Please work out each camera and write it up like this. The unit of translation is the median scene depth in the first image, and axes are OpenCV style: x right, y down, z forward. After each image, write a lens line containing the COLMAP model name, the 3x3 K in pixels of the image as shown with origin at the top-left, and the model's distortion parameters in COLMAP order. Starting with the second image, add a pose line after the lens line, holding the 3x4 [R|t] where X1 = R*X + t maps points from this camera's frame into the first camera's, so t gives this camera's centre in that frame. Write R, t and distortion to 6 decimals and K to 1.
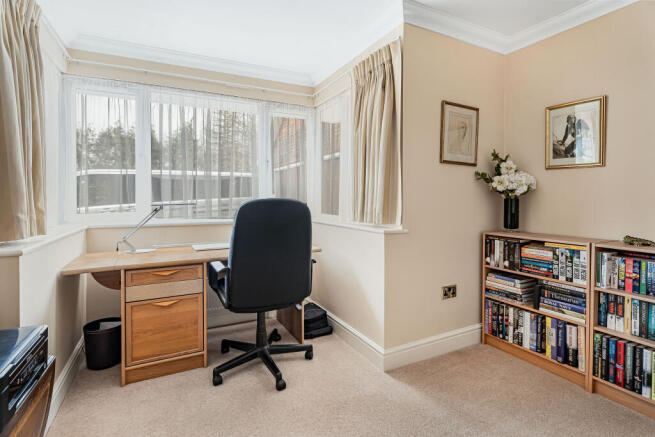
lens RADIAL K [[319.1, 0, 329.3], [0, 319.1, 205.5], [0, 0, 1]] dist [-0.002186, -0.000514]
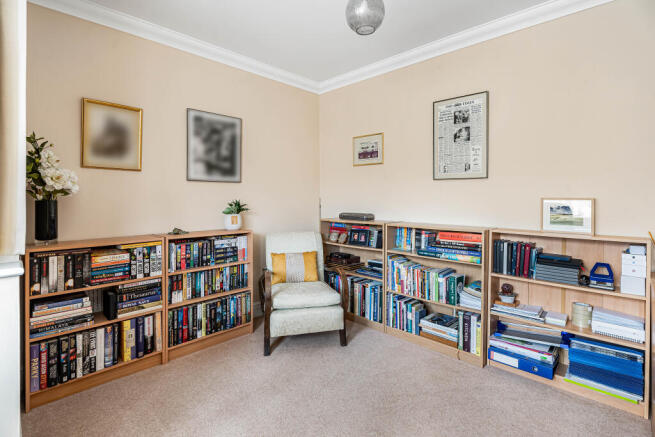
lens RADIAL K [[319.1, 0, 329.3], [0, 319.1, 205.5], [0, 0, 1]] dist [-0.002186, -0.000514]
pose [[-0.314185, -0.019388, 0.949164, -0.441920], [0.030762, 0.999059, 0.030590, -0.015840], [-0.948863, 0.038809, -0.313293, 0.708210]]
